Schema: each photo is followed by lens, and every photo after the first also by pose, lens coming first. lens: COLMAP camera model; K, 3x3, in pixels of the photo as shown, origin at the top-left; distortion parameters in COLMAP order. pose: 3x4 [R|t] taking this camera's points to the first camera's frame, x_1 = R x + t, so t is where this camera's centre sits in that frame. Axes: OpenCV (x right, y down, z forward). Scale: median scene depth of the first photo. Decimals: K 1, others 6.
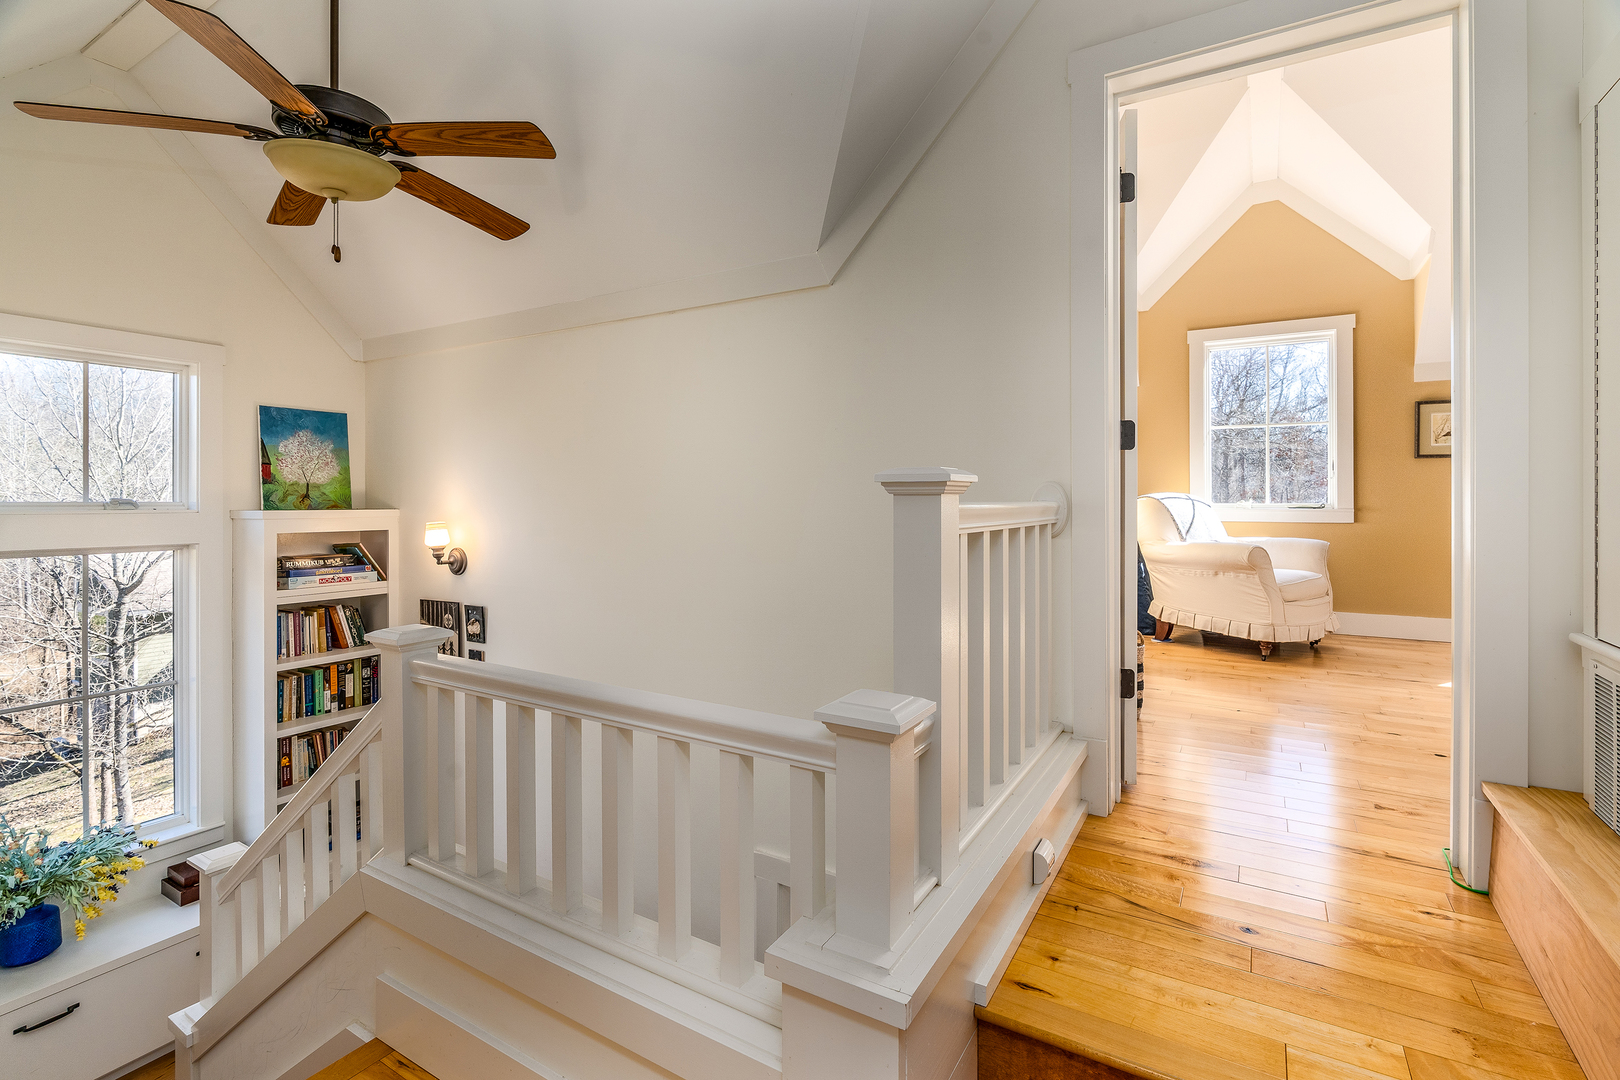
lens RADIAL K [[746.5, 0, 808.4], [0, 746.5, 475.1], [0, 0, 1]] dist [-0.002750, -0.000352]
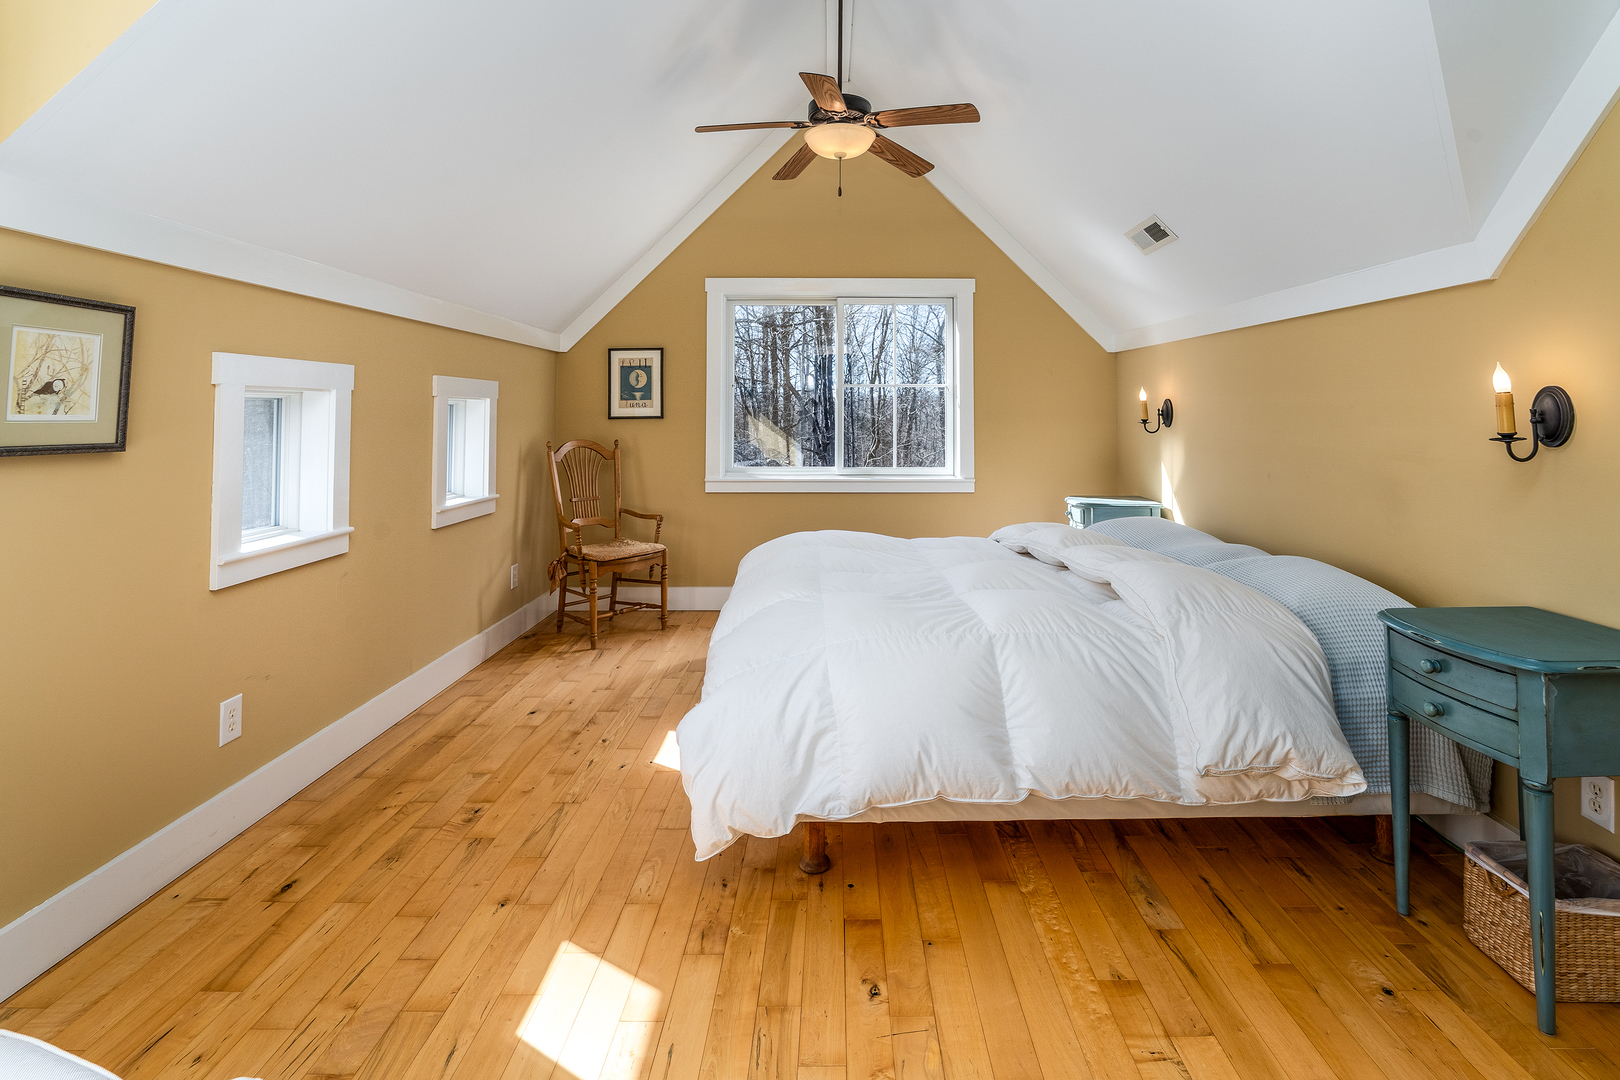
lens RADIAL K [[786.0, 0, 837.9], [0, 786.0, 389.4], [0, 0, 1]] dist [-0.003871, -0.000630]
pose [[-0.515404, 0.023191, 0.856634, 0.336888], [-0.028437, 0.998620, -0.044144, -0.048429], [-0.856475, -0.047112, -0.514033, 0.859486]]
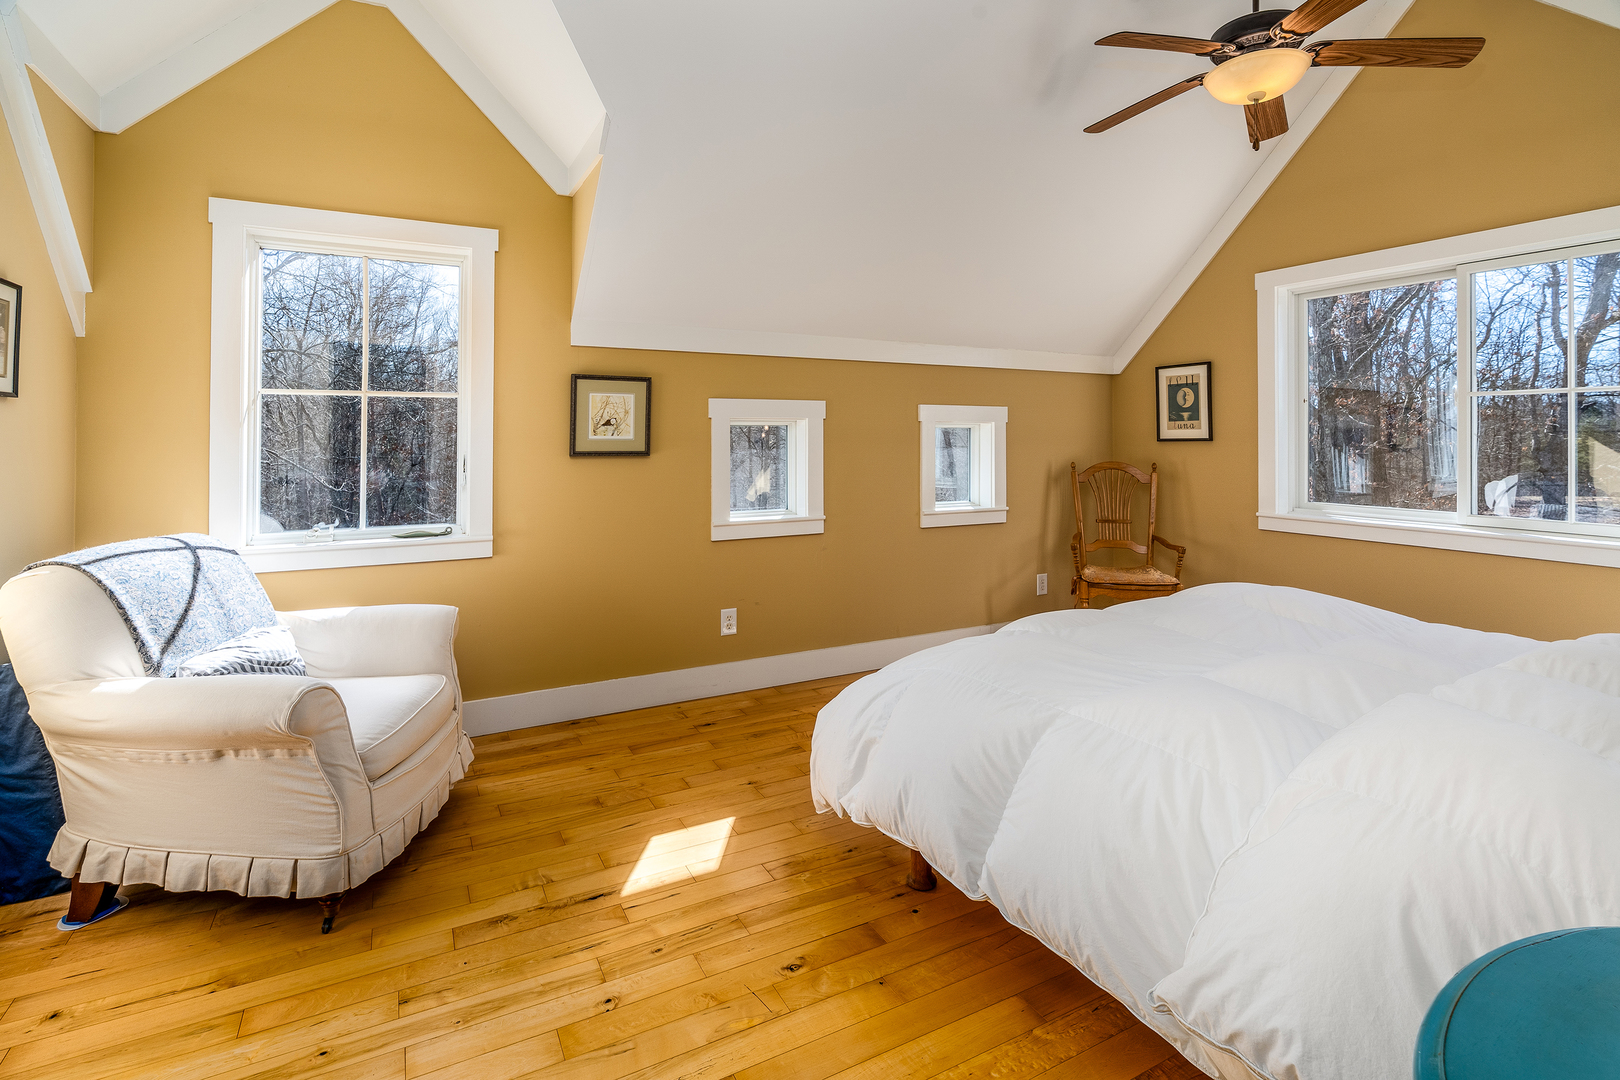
lens RADIAL K [[772.5, 0, 791.1], [0, 772.5, 436.0], [0, 0, 1]] dist [-0.003204, -0.000618]
pose [[0.525018, -0.003050, 0.851086, 0.316433], [-0.025050, 0.999505, 0.019035, -0.060445], [-0.850722, -0.031313, 0.524682, 0.455841]]
